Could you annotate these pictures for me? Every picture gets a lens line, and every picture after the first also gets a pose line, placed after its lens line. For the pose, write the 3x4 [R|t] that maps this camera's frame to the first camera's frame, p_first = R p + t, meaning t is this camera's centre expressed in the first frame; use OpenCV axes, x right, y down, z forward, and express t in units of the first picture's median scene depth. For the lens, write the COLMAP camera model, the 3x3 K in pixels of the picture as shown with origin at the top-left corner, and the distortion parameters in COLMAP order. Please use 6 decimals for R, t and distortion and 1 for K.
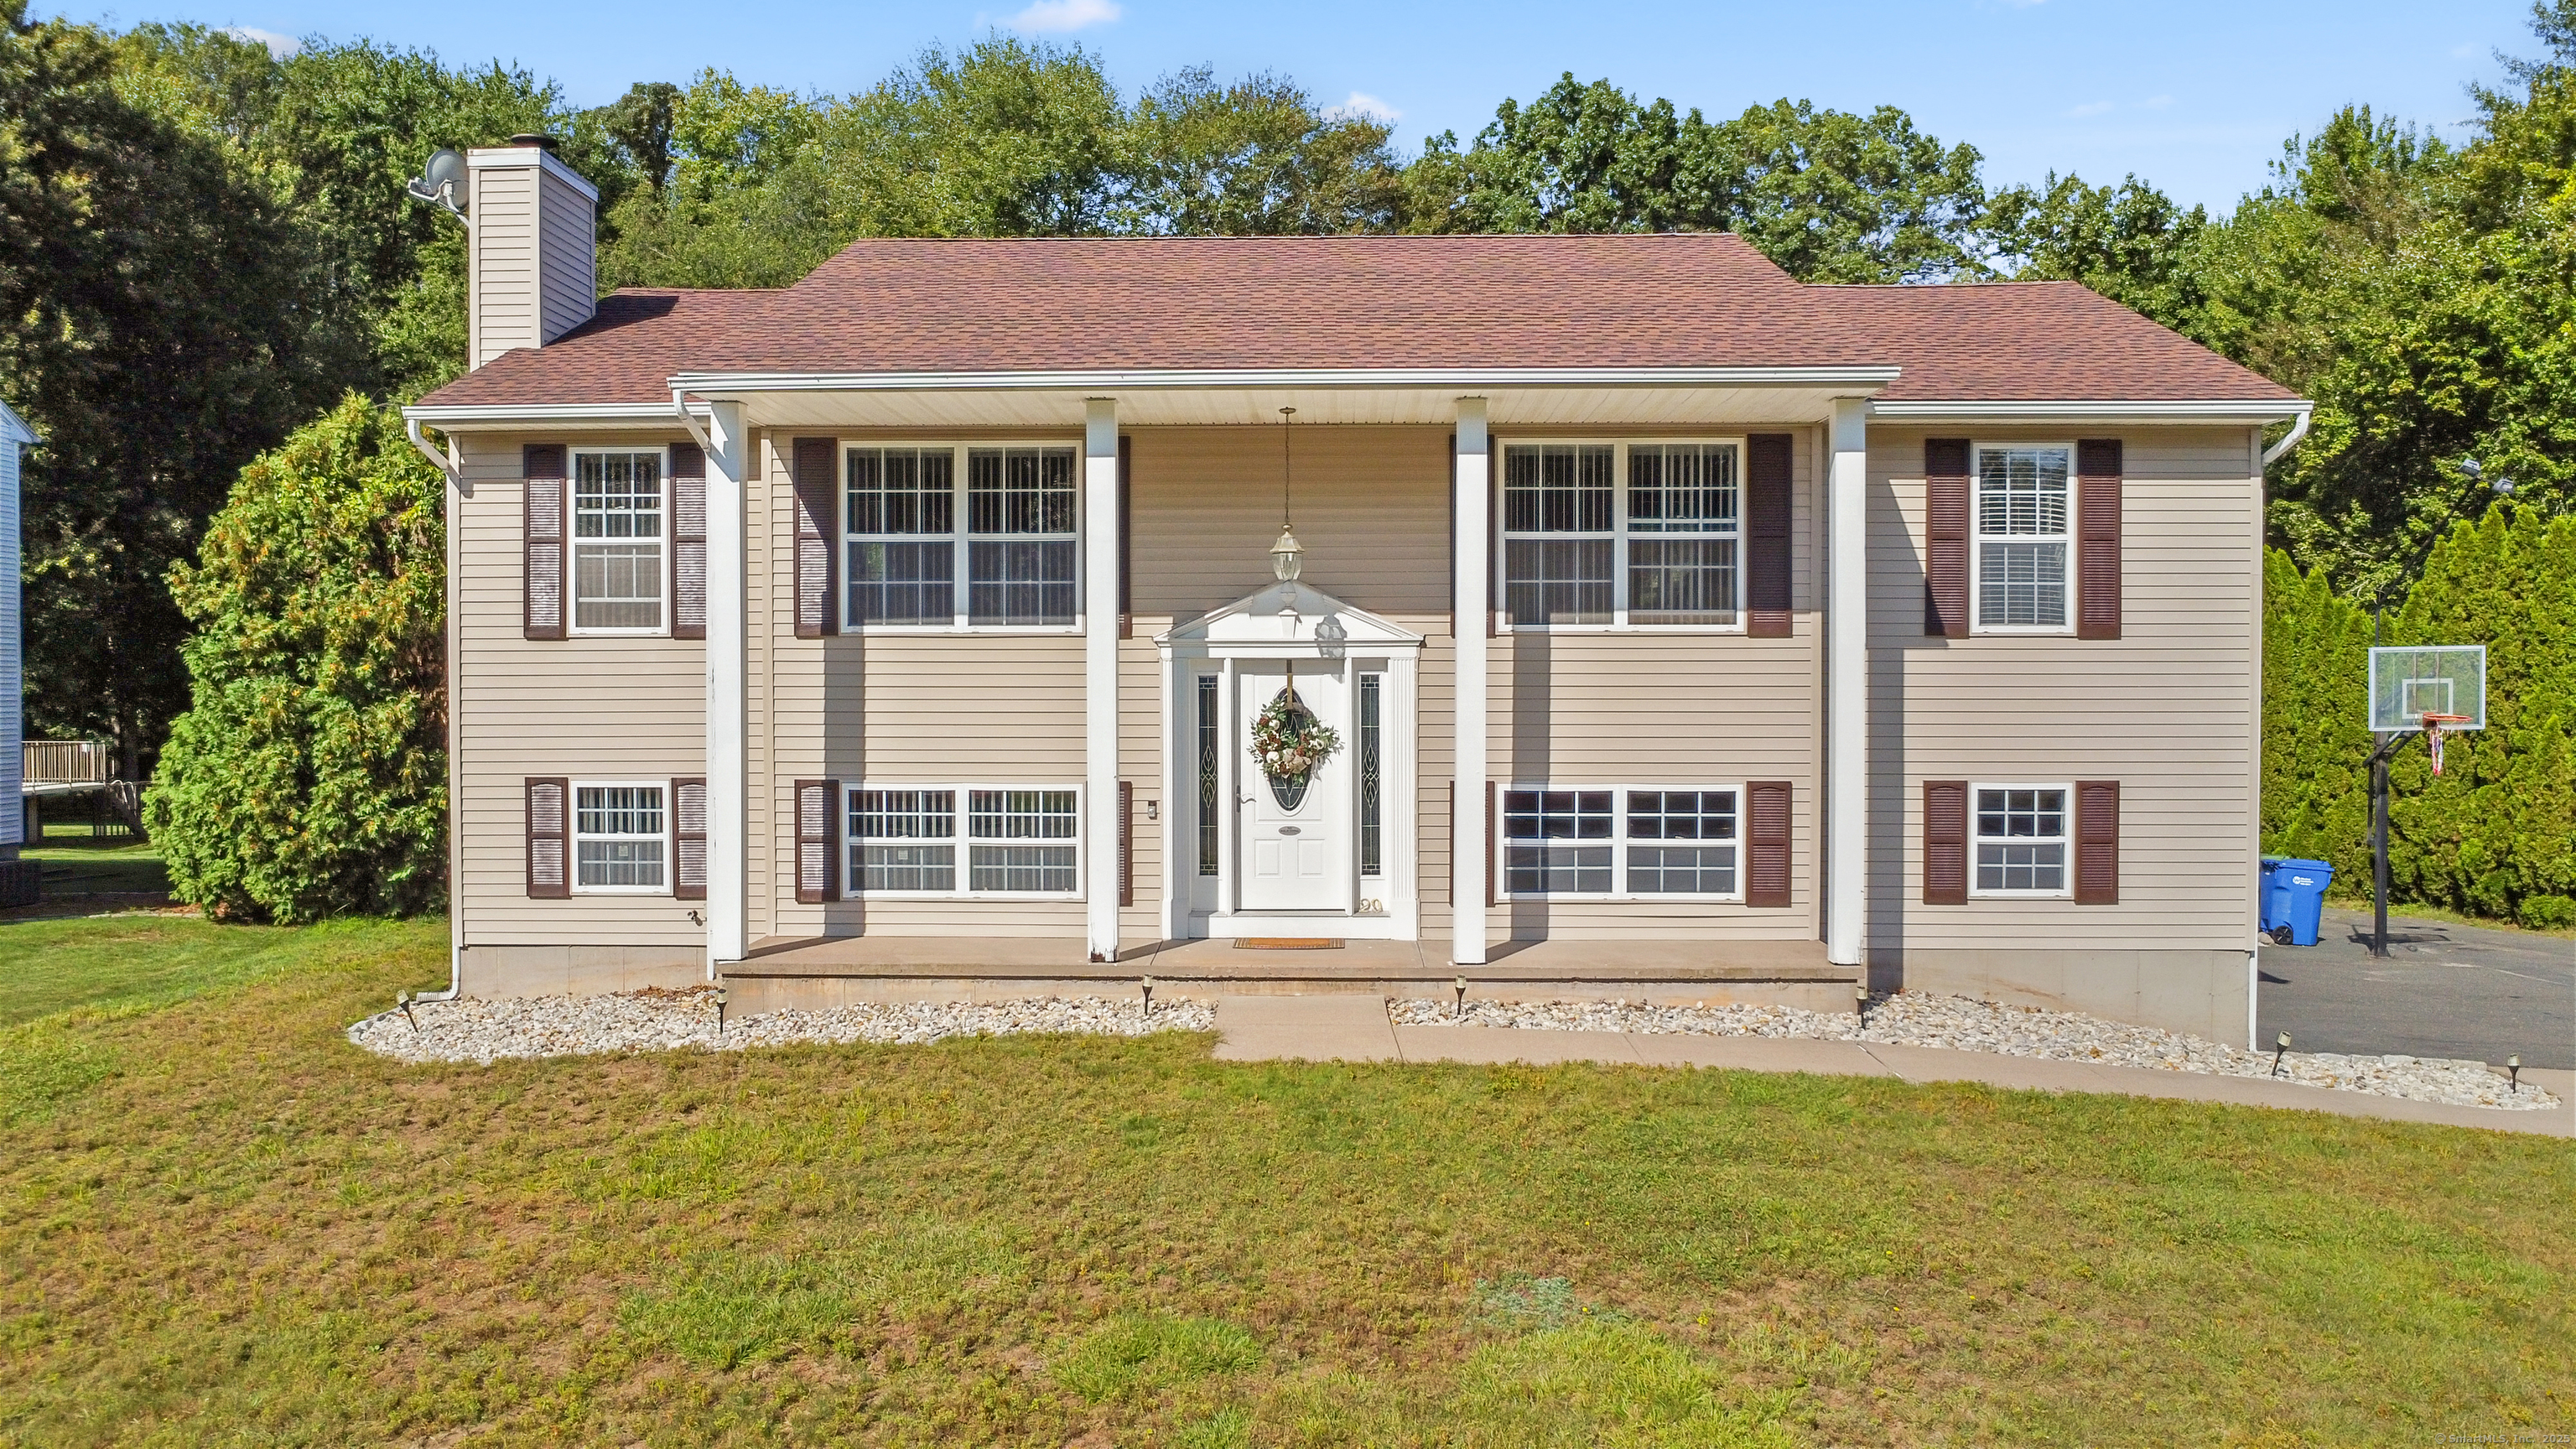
lens RADIAL K [[1863.0, 0, 1294.7], [0, 1863.0, 718.8], [0, 0, 1]] dist [-0.030011, -0.005205]
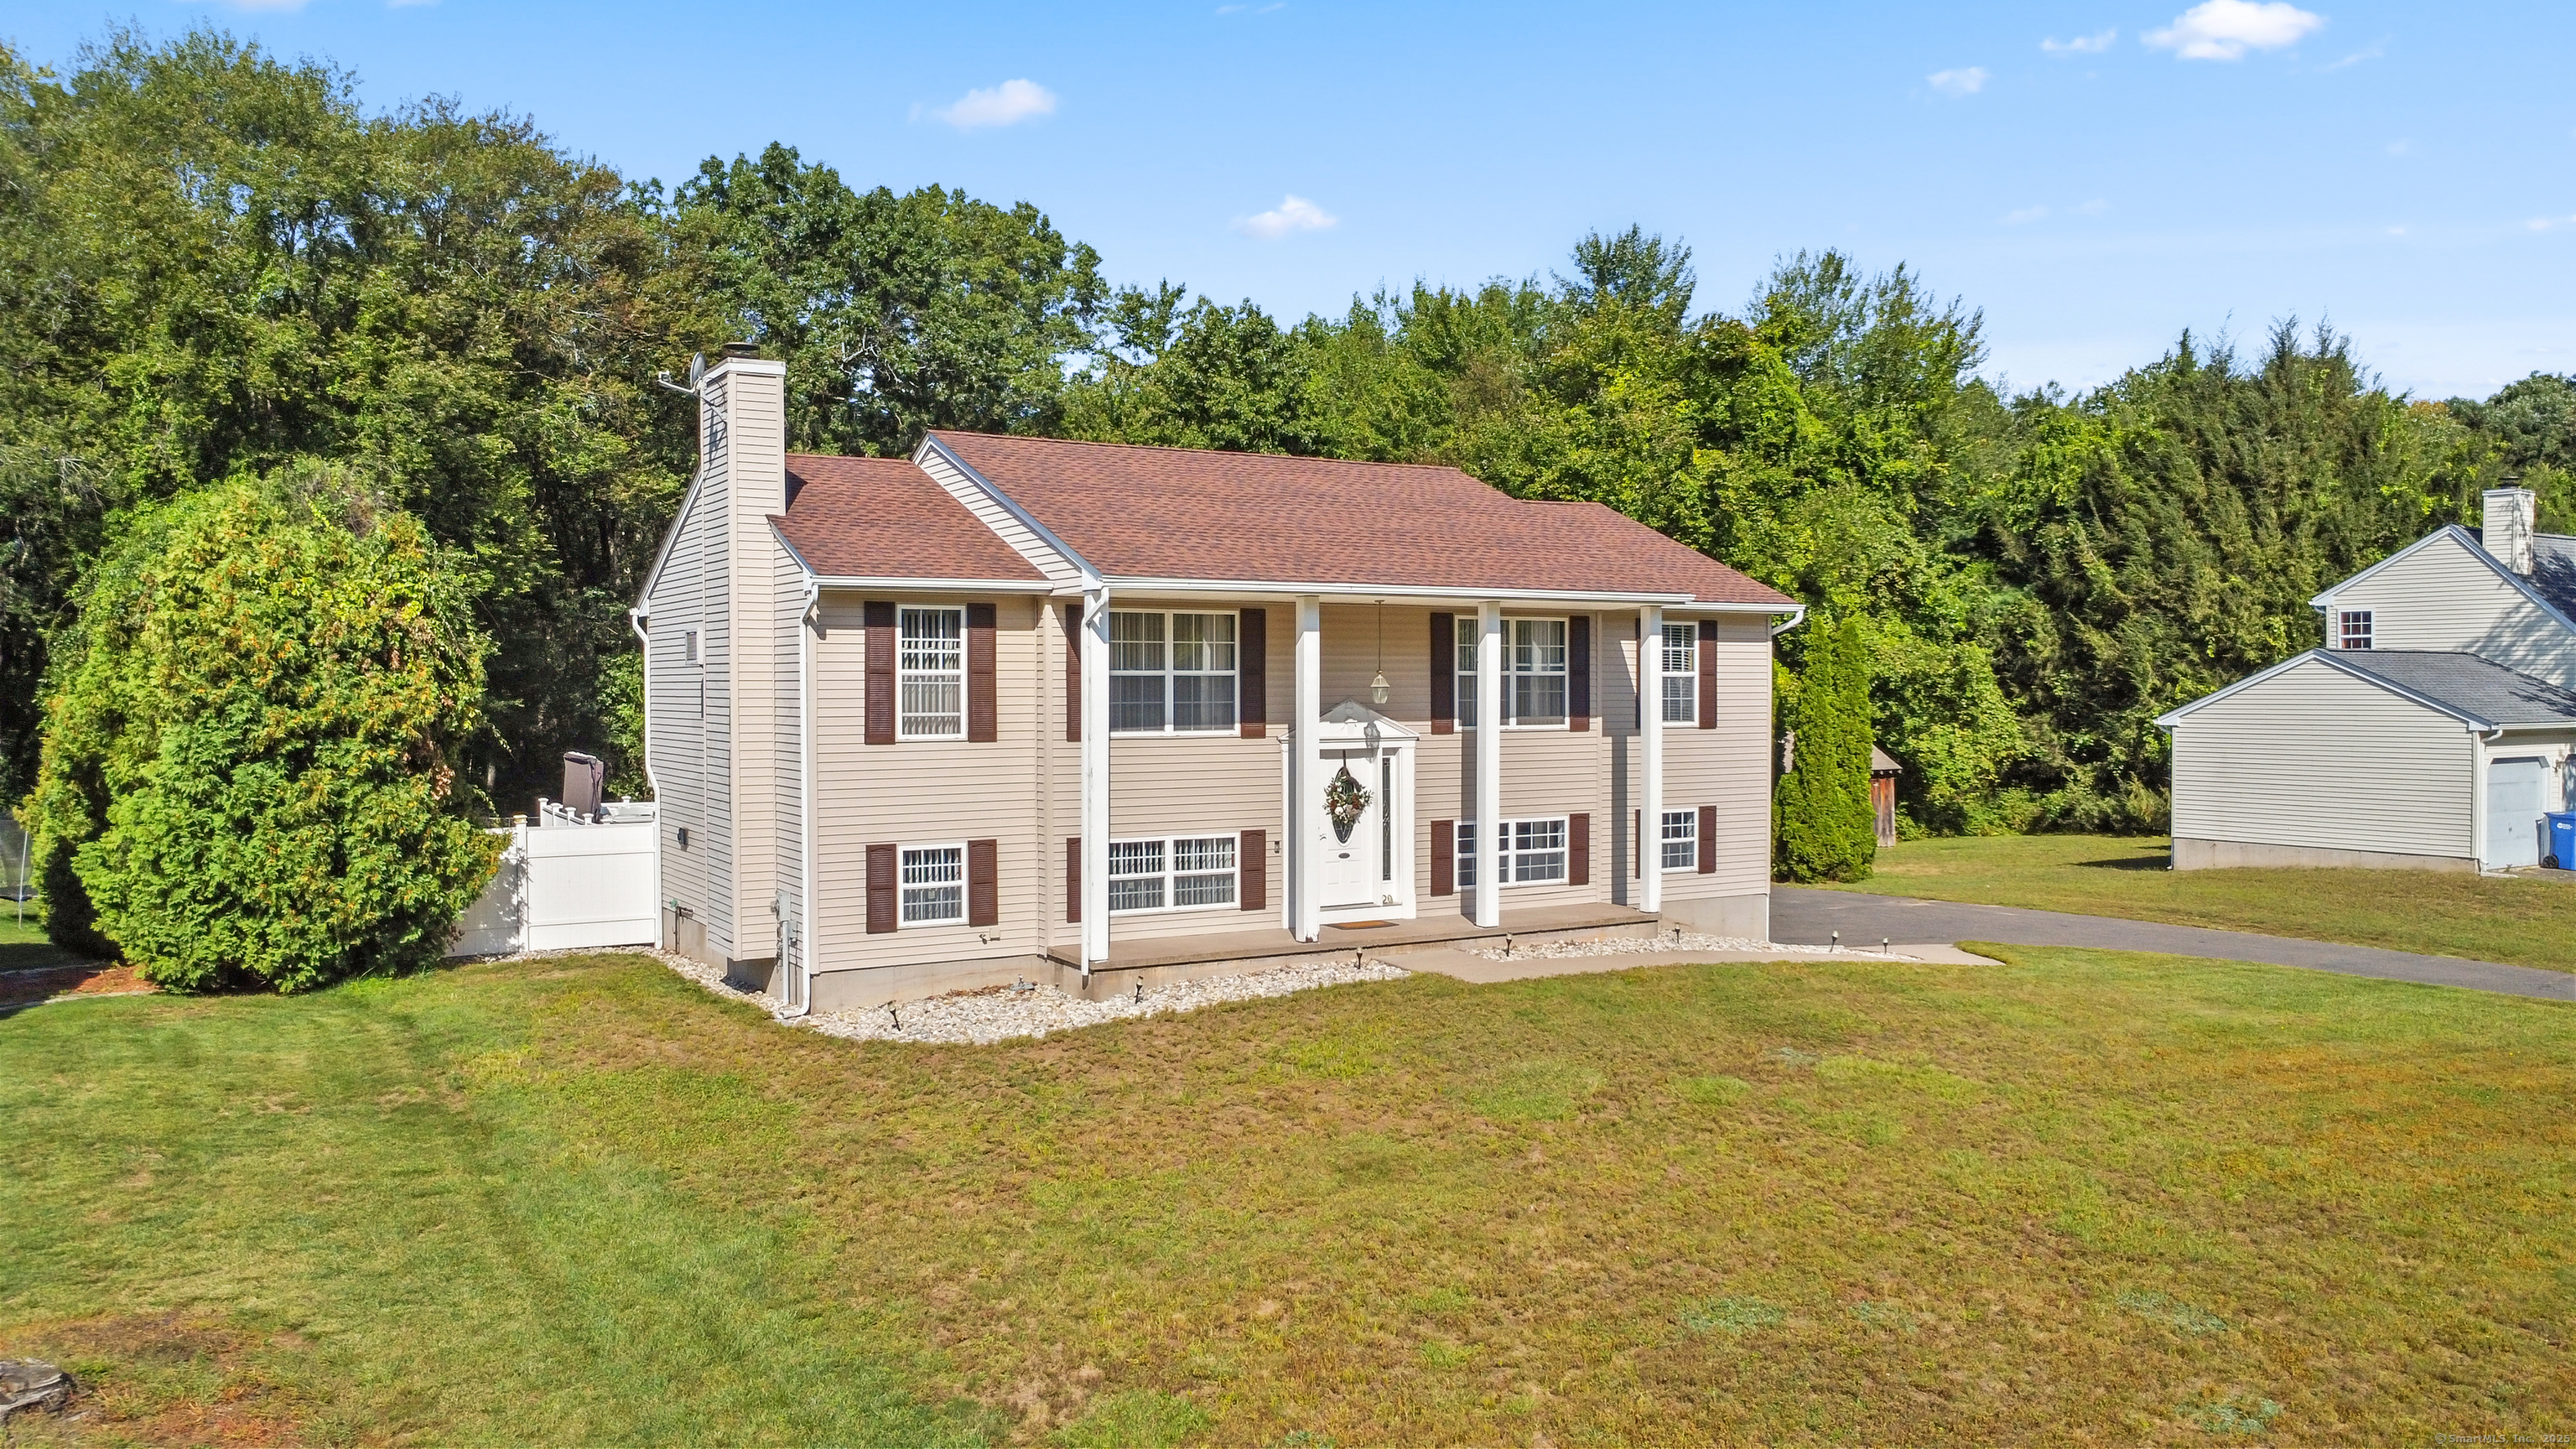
lens RADIAL K [[1863.0, 0, 1294.7], [0, 1863.0, 718.8], [0, 0, 1]] dist [-0.030011, -0.005205]
pose [[0.841711, -0.010978, 0.539817, -0.904302], [0.011796, 0.999929, 0.001941, -0.061457], [-0.539800, 0.004734, 0.841780, -0.329270]]
